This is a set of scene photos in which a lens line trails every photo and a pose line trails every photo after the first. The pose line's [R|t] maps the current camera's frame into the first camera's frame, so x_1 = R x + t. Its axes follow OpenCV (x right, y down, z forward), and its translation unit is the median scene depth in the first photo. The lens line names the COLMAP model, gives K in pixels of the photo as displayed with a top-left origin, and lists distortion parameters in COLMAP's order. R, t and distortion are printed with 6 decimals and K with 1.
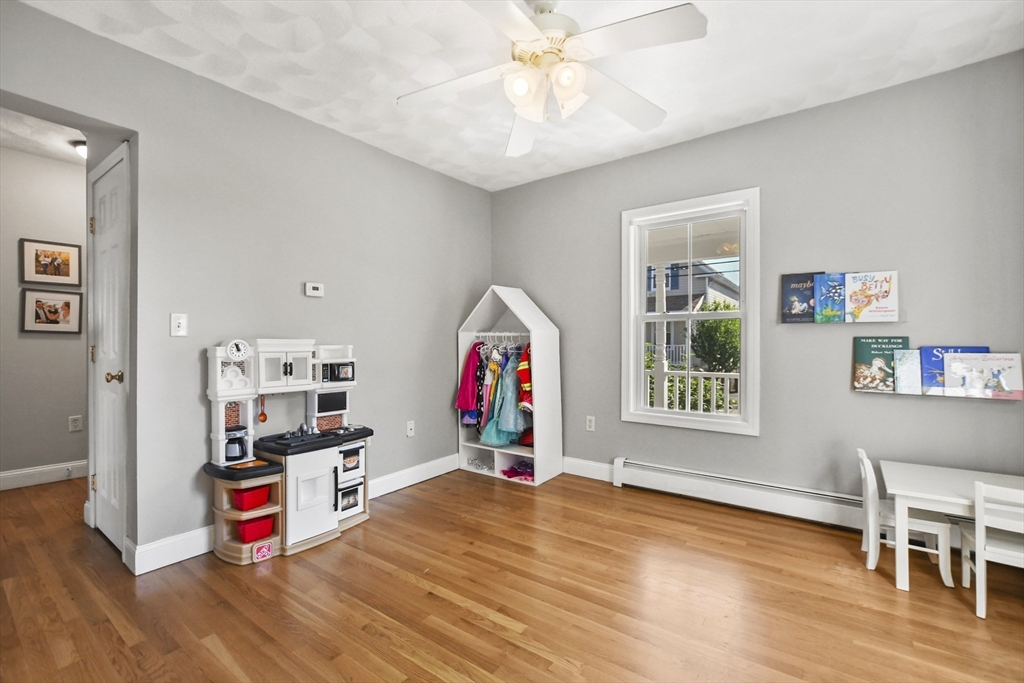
lens RADIAL K [[450.2, 0, 510.0], [0, 450.2, 342.0], [0, 0, 1]] dist [-0.012304, 0.004031]
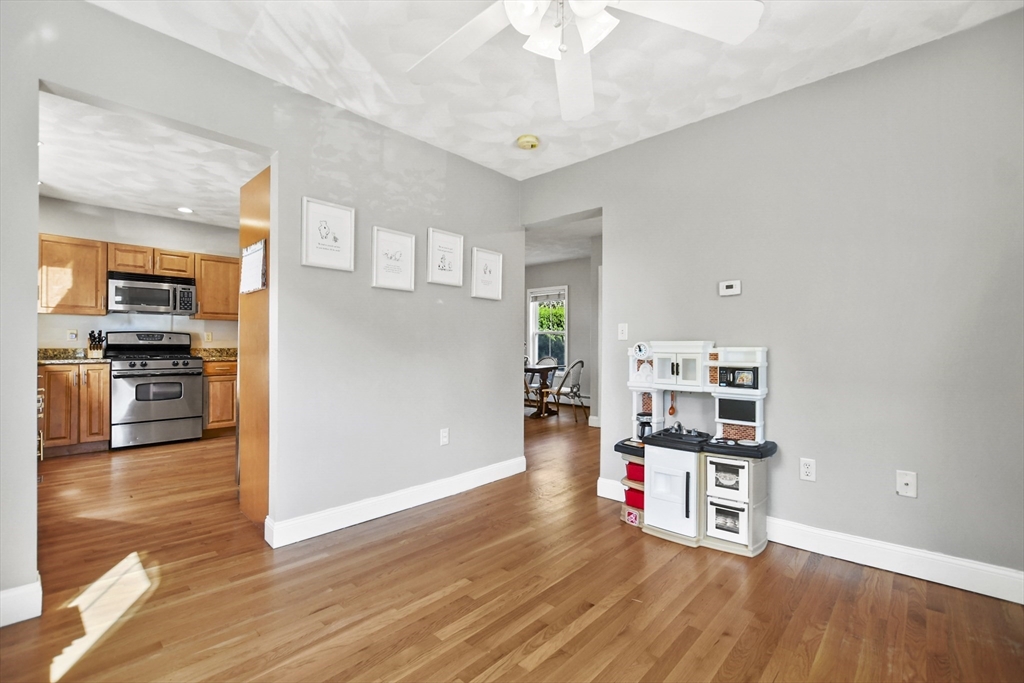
lens RADIAL K [[450.2, 0, 505.8], [0, 450.2, 339.3], [0, 0, 1]] dist [-0.012304, 0.004031]
pose [[-0.114424, -0.013531, -0.993340, 0.582361], [0.001952, 0.999902, -0.013845, 0.003201], [0.993430, -0.003523, -0.114386, 0.672822]]
